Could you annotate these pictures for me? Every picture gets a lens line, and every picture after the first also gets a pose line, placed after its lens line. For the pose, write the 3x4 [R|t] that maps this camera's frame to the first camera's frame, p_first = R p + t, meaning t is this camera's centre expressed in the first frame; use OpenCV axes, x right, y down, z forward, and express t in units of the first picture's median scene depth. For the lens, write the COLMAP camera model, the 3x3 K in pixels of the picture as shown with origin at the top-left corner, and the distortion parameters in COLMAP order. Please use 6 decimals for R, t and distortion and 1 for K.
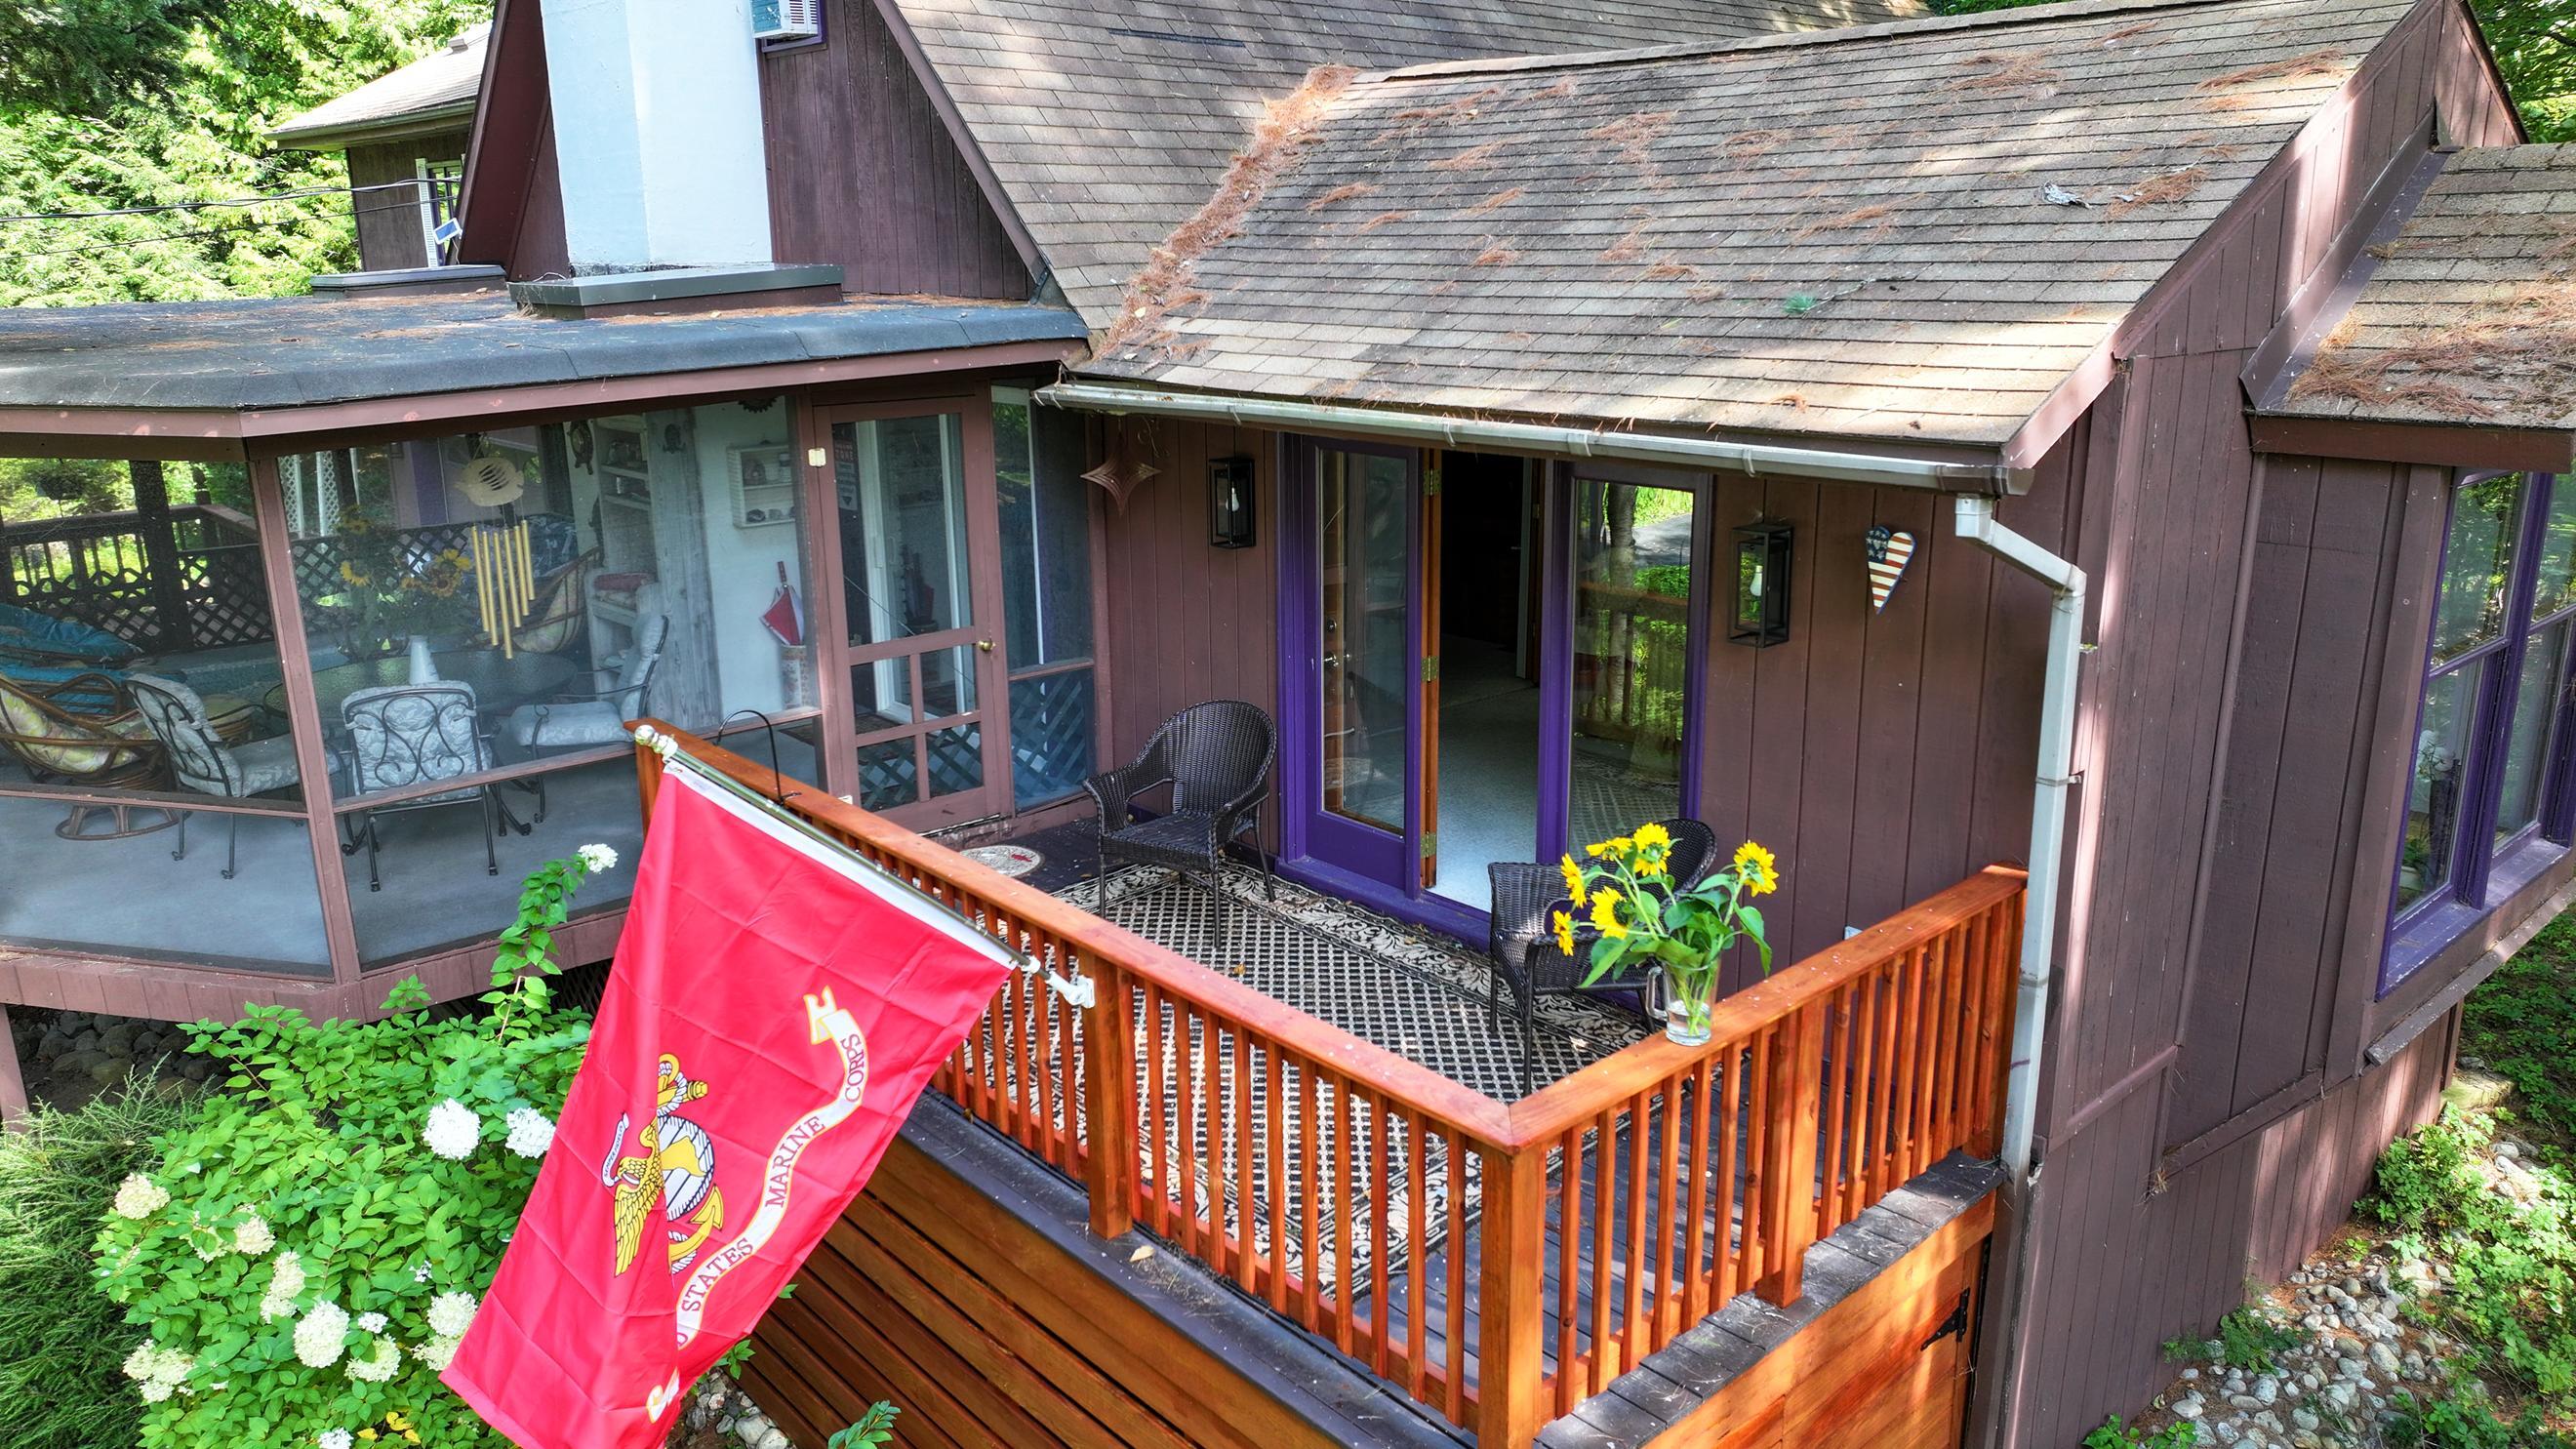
lens RADIAL K [[1791.1, 0, 1300.7], [0, 1791.1, 705.4], [0, 0, 1]] dist [0.000132, 0.009093]
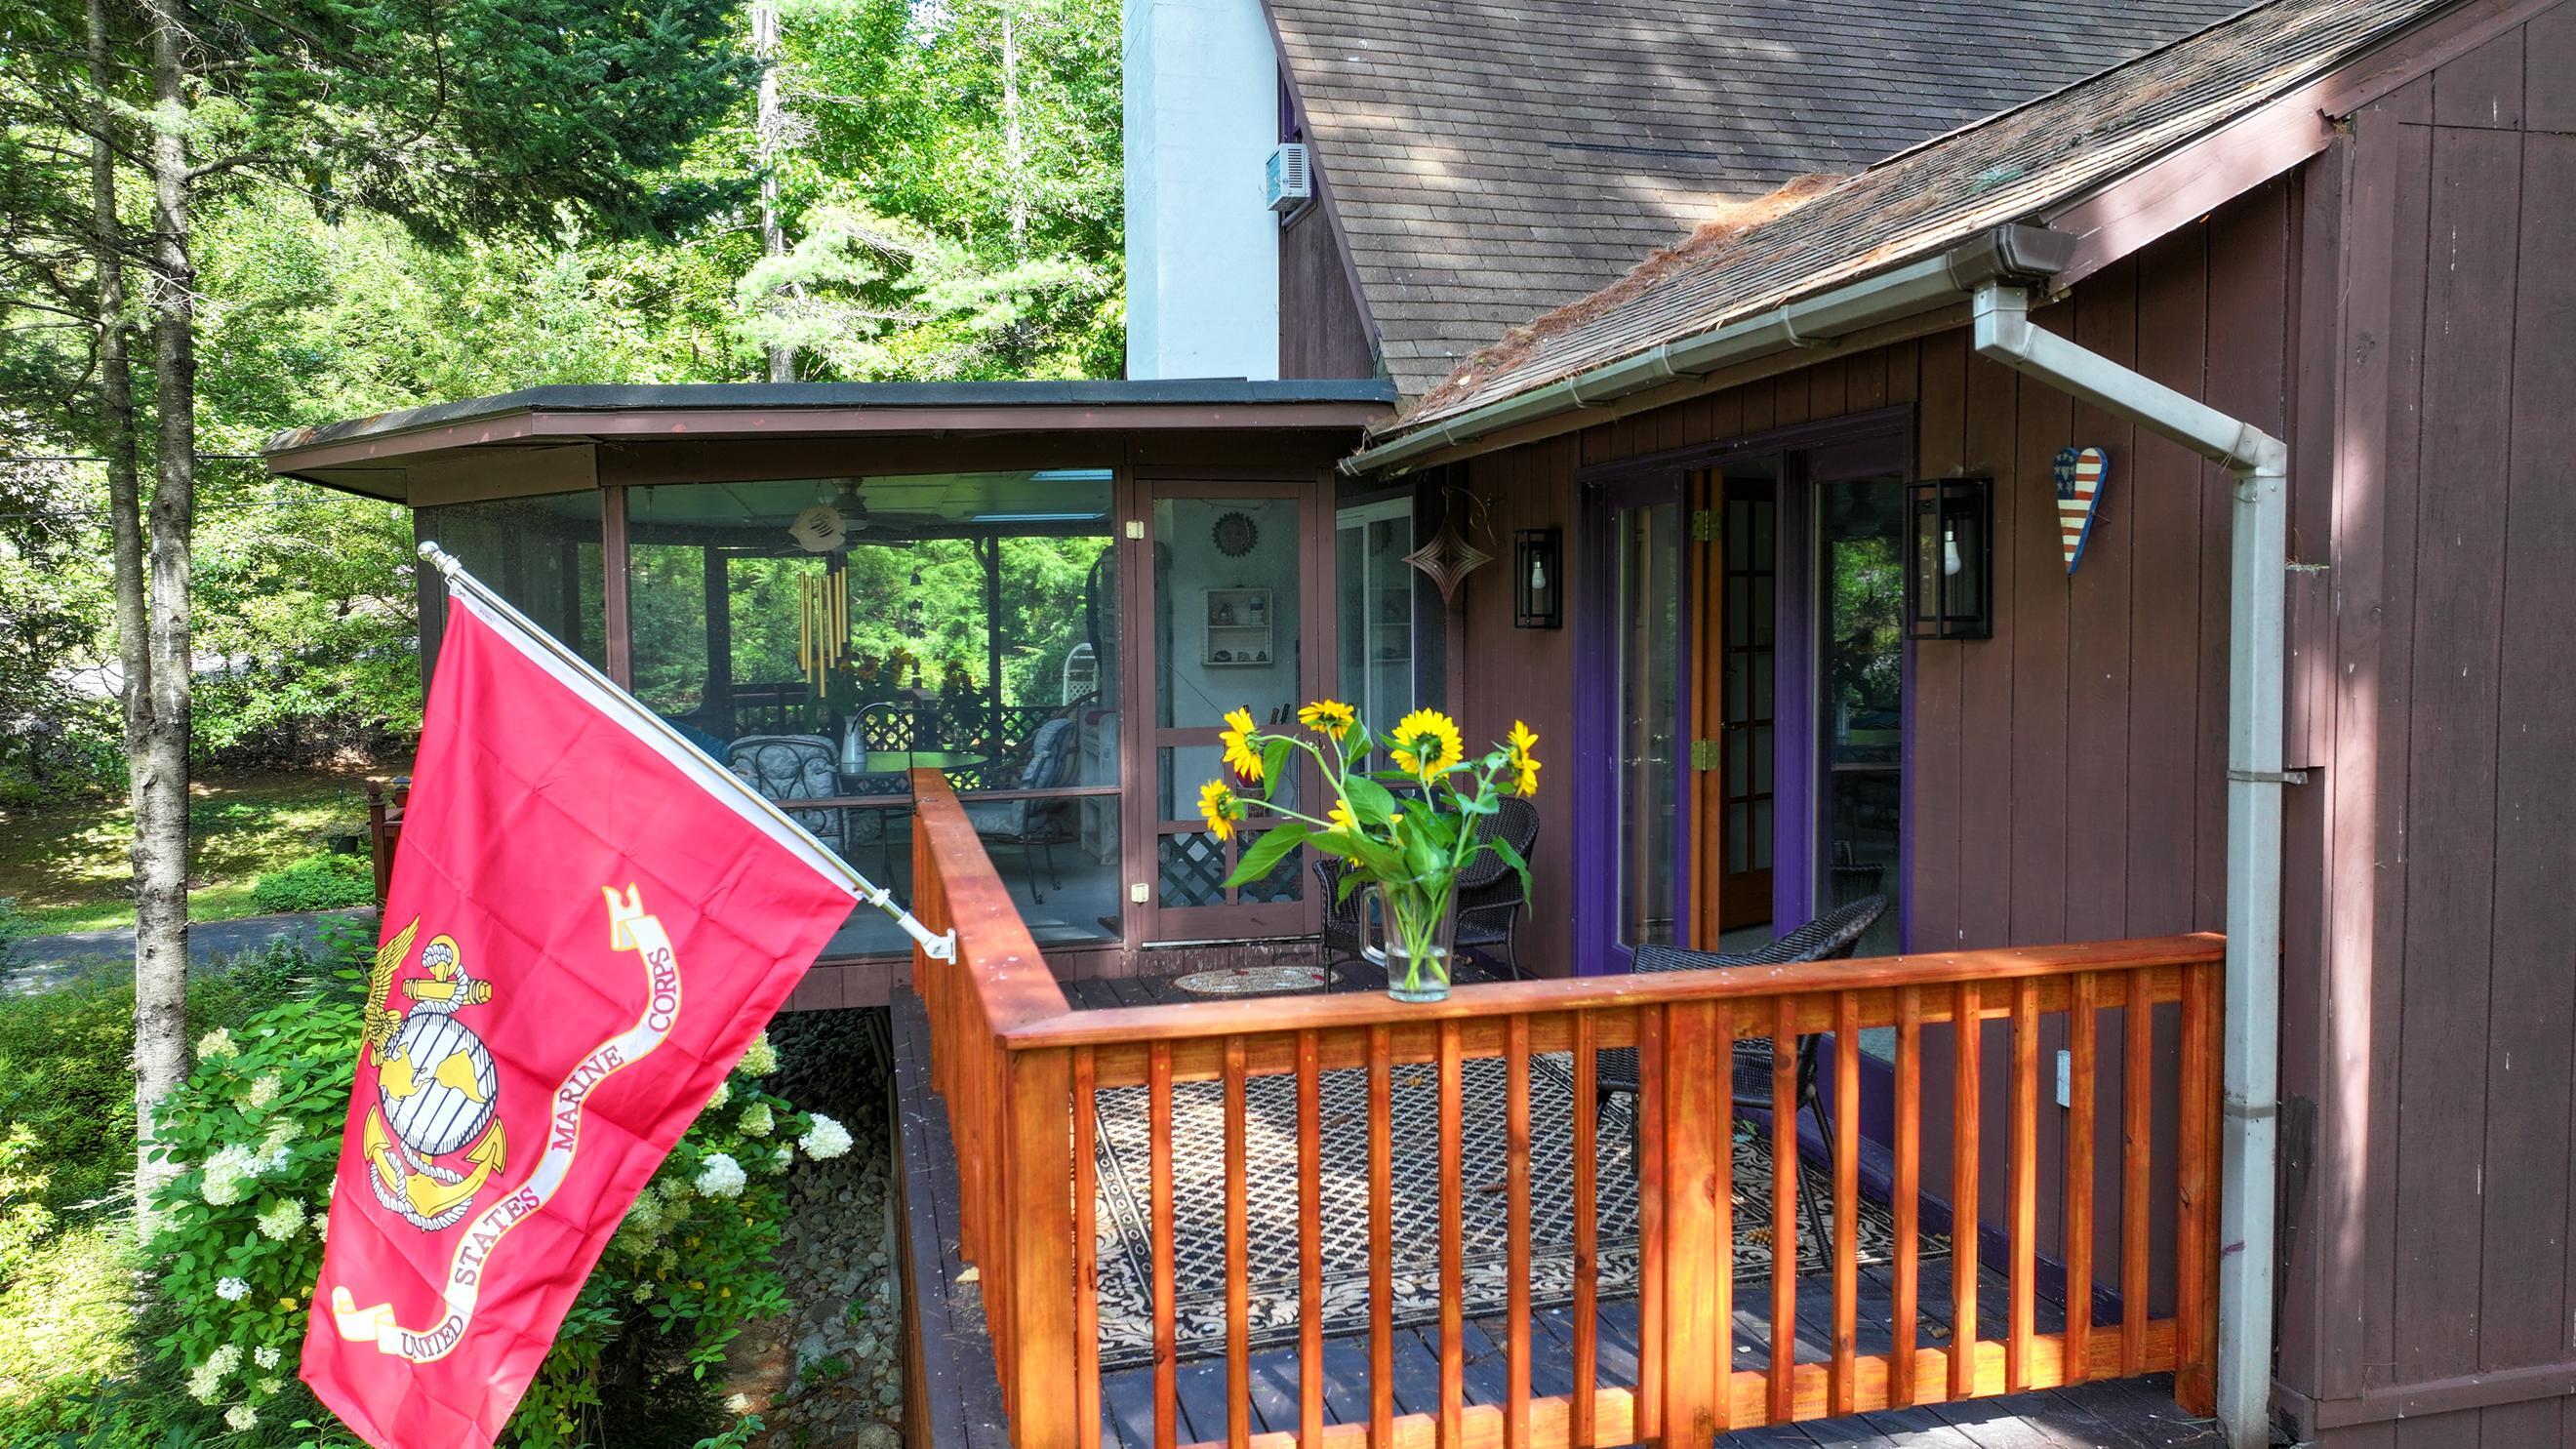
lens RADIAL K [[1791.1, 0, 1330.0], [0, 1791.1, 711.2], [0, 0, 1]] dist [0.000132, 0.009093]
pose [[0.889694, 0.028720, -0.455653, 0.345172], [-0.114384, 0.980212, -0.161559, 0.132298], [0.441997, 0.195857, 0.875373, 0.243494]]
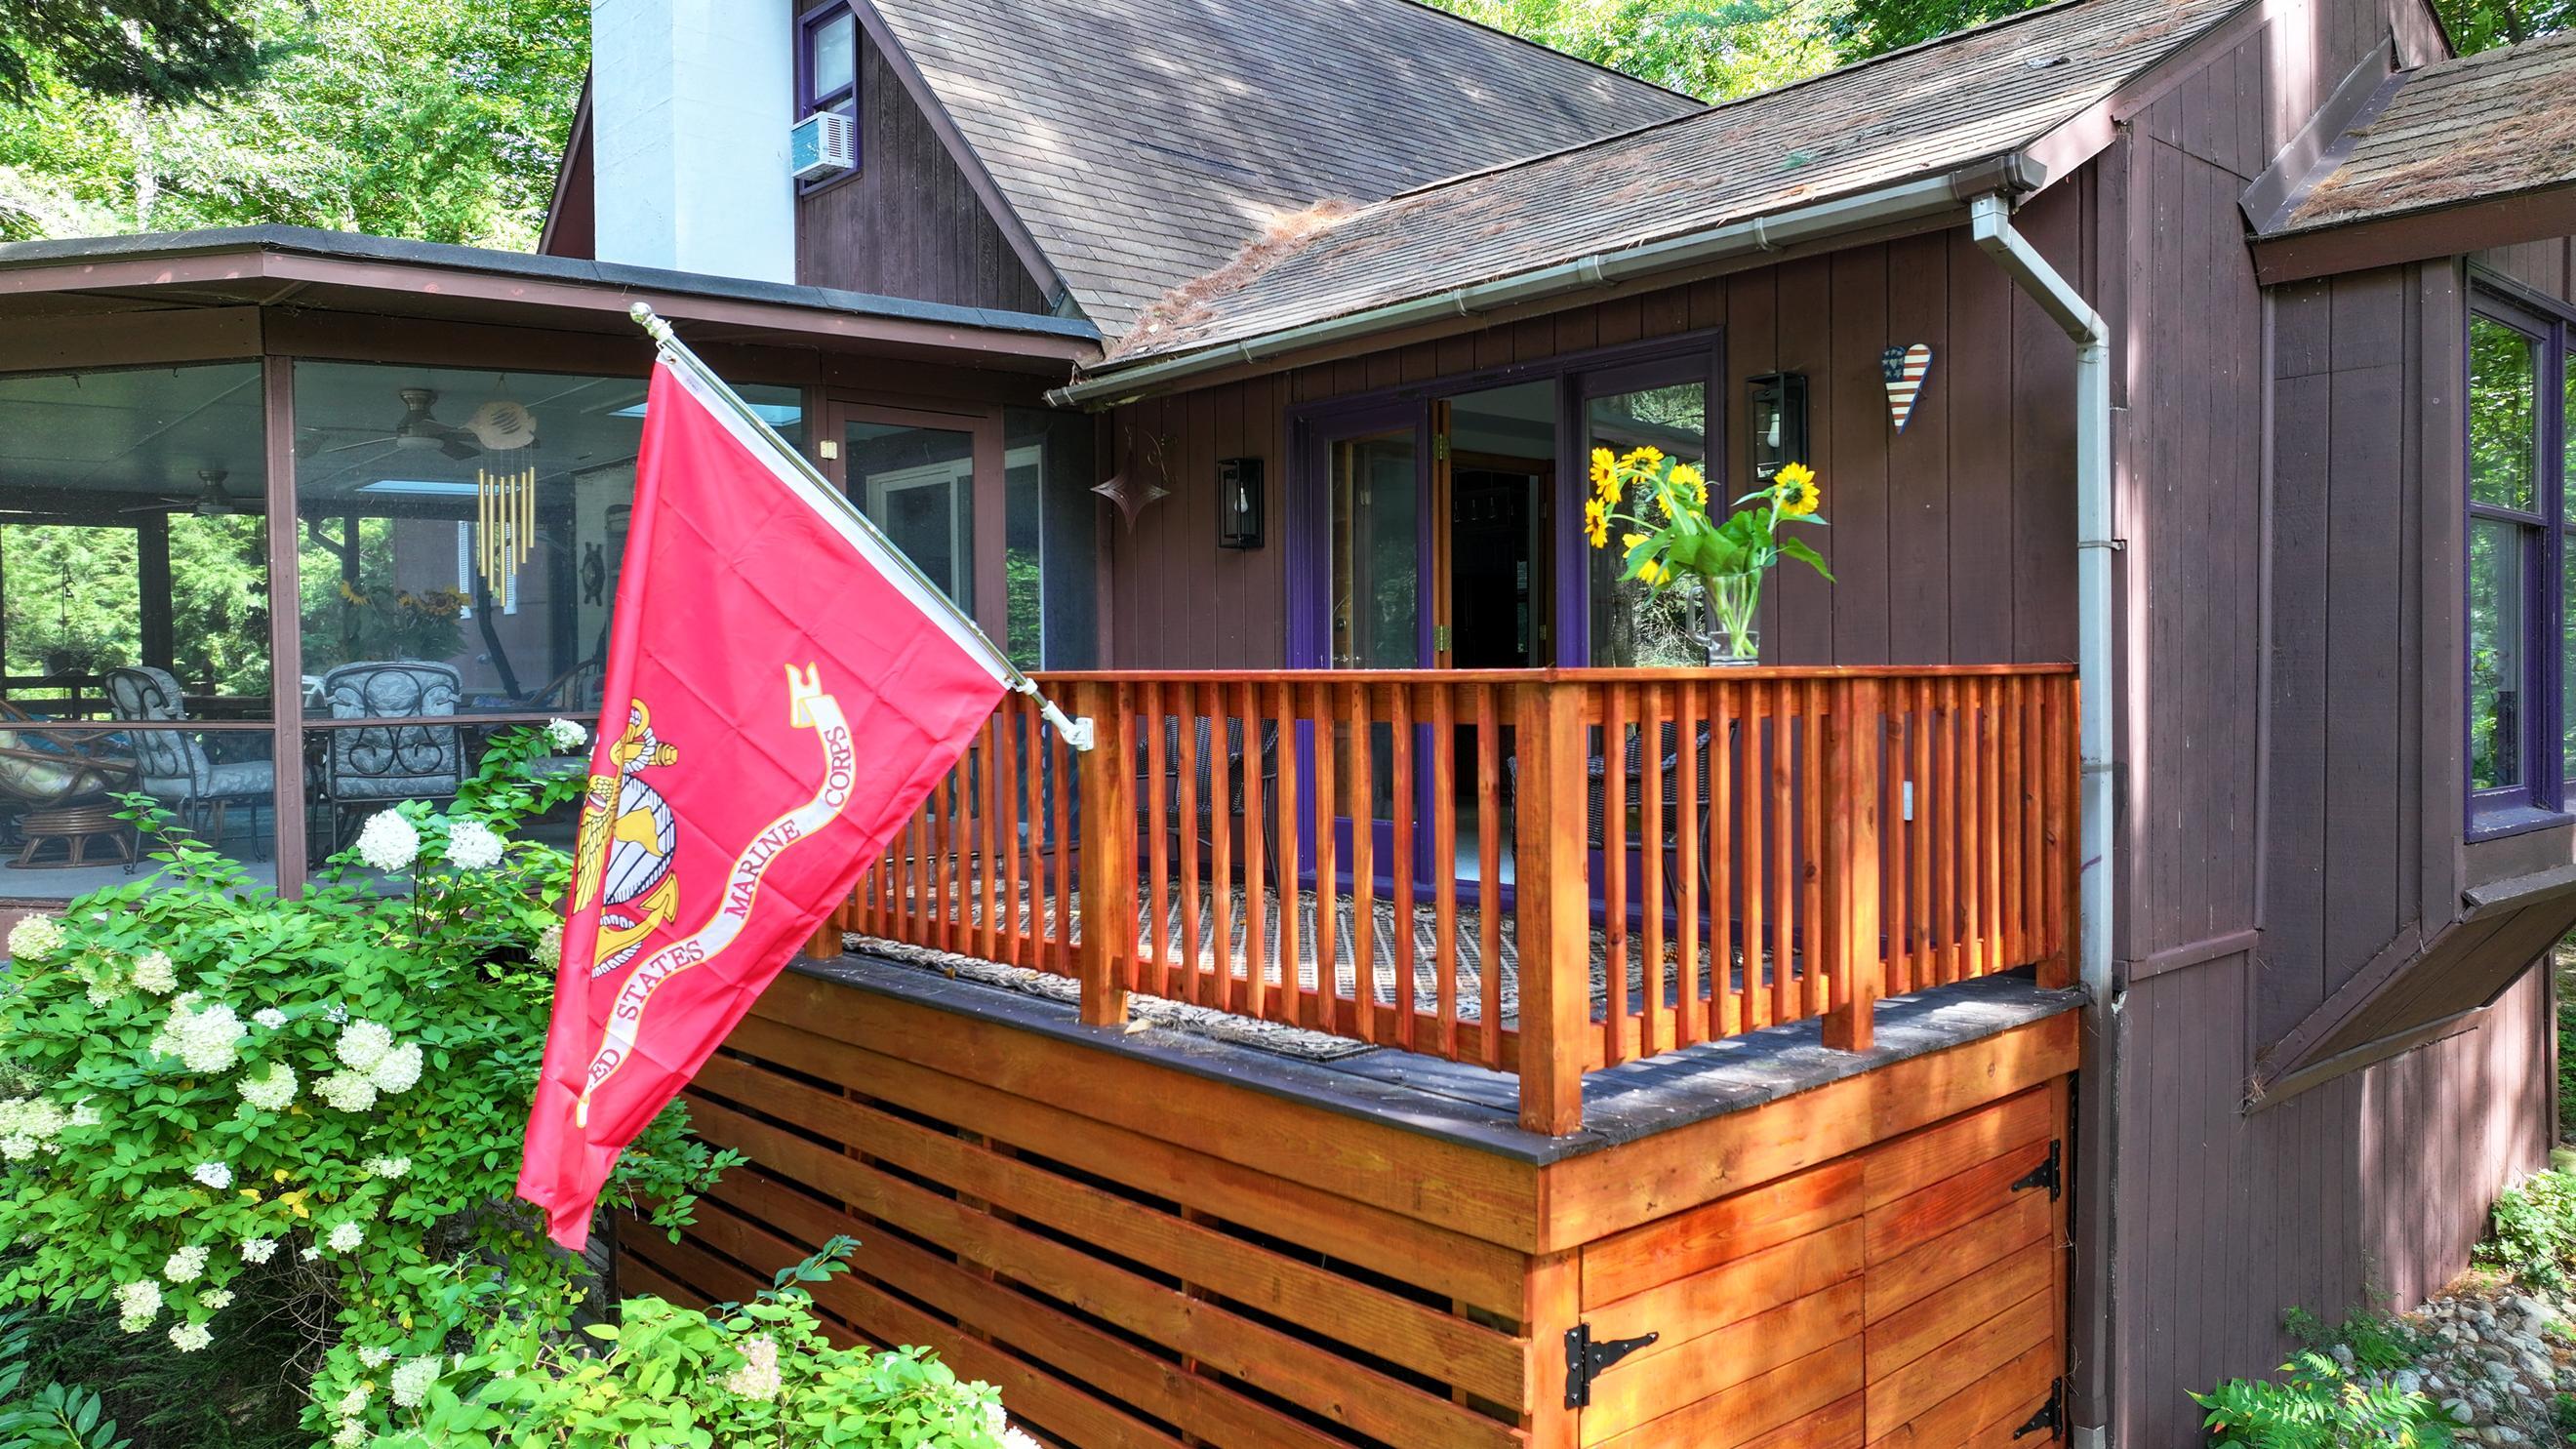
lens RADIAL K [[1791.1, 0, 1300.9], [0, 1791.1, 710.7], [0, 0, 1]] dist [0.000132, 0.009093]
pose [[0.999998, 0.001739, -0.000879, -0.004724], [-0.001897, 0.971672, -0.236327, 0.295377], [0.000443, 0.236329, 0.971673, 0.071426]]
